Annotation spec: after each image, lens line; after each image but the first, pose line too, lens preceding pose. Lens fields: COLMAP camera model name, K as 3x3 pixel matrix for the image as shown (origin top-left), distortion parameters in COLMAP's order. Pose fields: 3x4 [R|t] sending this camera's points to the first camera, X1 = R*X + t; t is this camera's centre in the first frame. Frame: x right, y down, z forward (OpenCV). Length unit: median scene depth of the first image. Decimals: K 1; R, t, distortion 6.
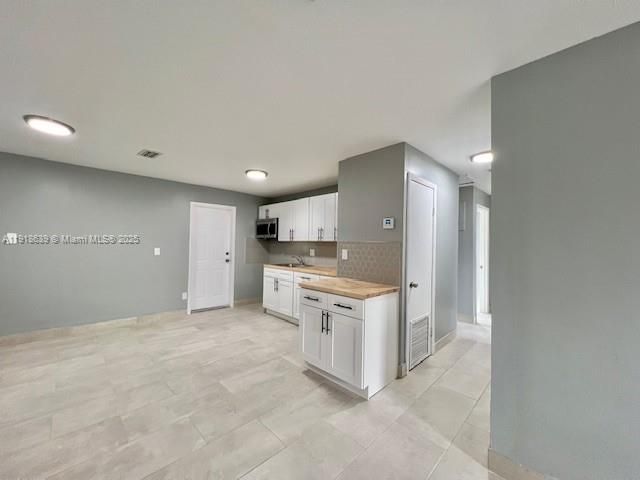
lens RADIAL K [[253.2, 0, 317.5], [0, 253.2, 238.4], [0, 0, 1]] dist [-0.001195, 0.000173]
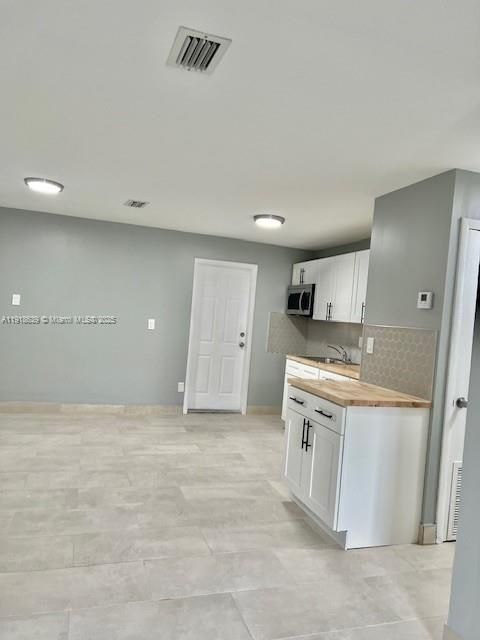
lens RADIAL K [[477.2, 0, 244.3], [0, 477.2, 322.7], [0, 0, 1]] dist [0.036369, -0.014841]
pose [[0.893611, 0.060692, -0.444721, 0.365172], [-0.054549, 0.998156, 0.026612, -0.009963], [0.445516, 0.000478, 0.895274, -0.234339]]
